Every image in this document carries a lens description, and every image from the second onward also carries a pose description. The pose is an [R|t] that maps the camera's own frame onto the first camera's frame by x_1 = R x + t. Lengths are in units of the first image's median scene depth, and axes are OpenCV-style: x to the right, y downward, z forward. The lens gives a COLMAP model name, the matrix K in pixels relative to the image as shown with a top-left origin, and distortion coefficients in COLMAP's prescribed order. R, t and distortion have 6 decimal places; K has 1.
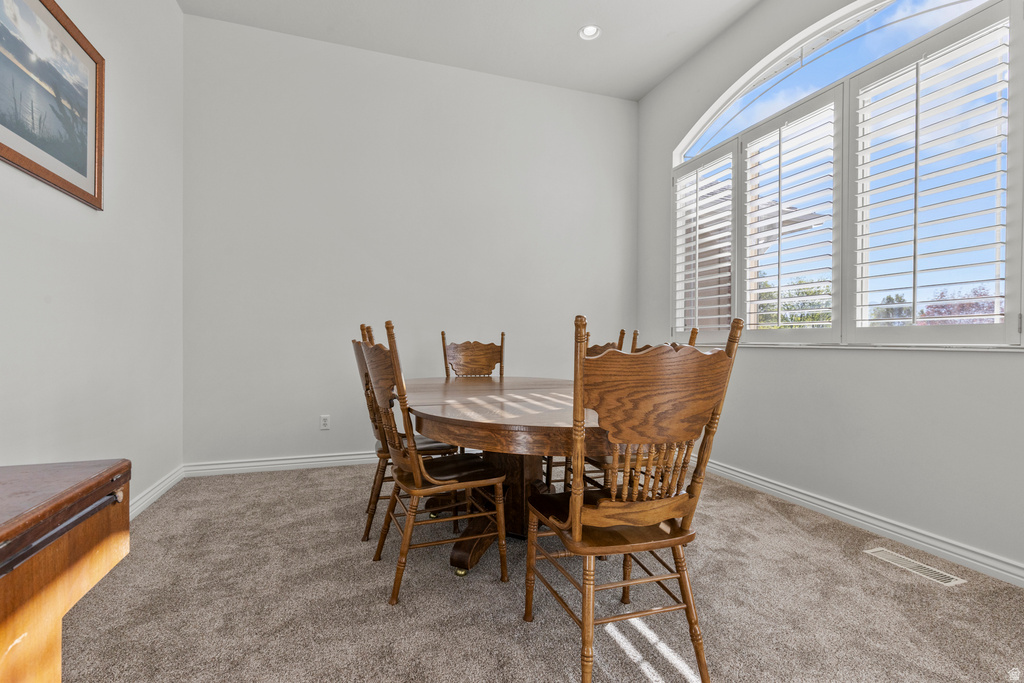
lens RADIAL K [[493.9, 0, 512.0], [0, 493.9, 344.2], [0, 0, 1]] dist [0.005026, -0.000323]
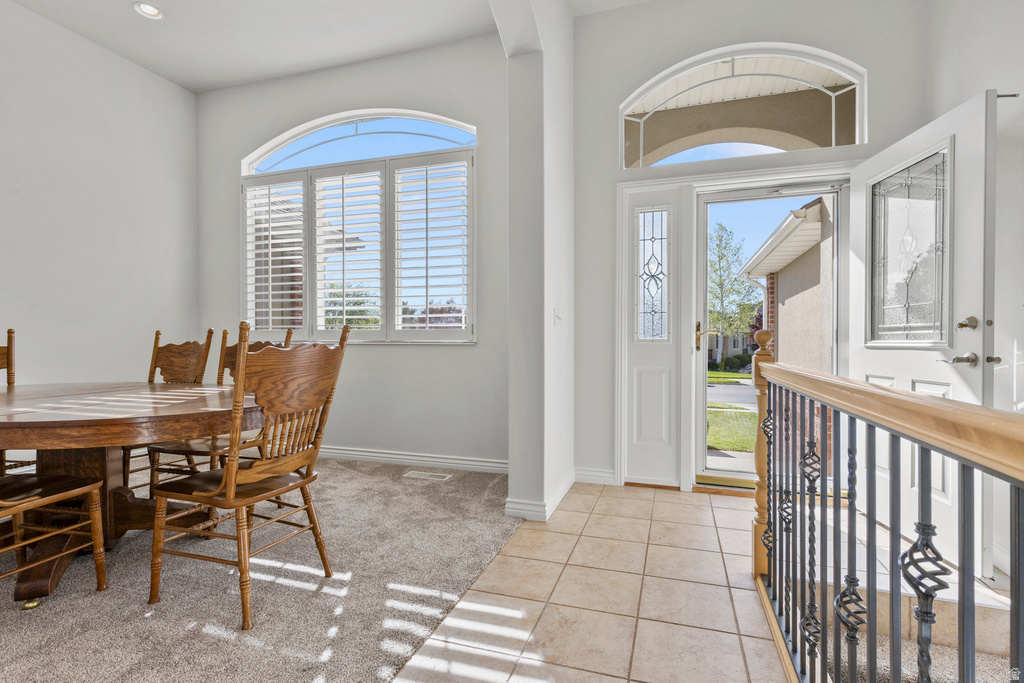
lens RADIAL K [[493.9, 0, 512.9], [0, 493.9, 342.1], [0, 0, 1]] dist [0.005026, -0.000323]
pose [[0.634958, -0.010187, 0.772479, -0.254086], [0.009117, 0.999942, 0.005692, -0.002271], [-0.772493, 0.003429, 0.635014, -0.238579]]
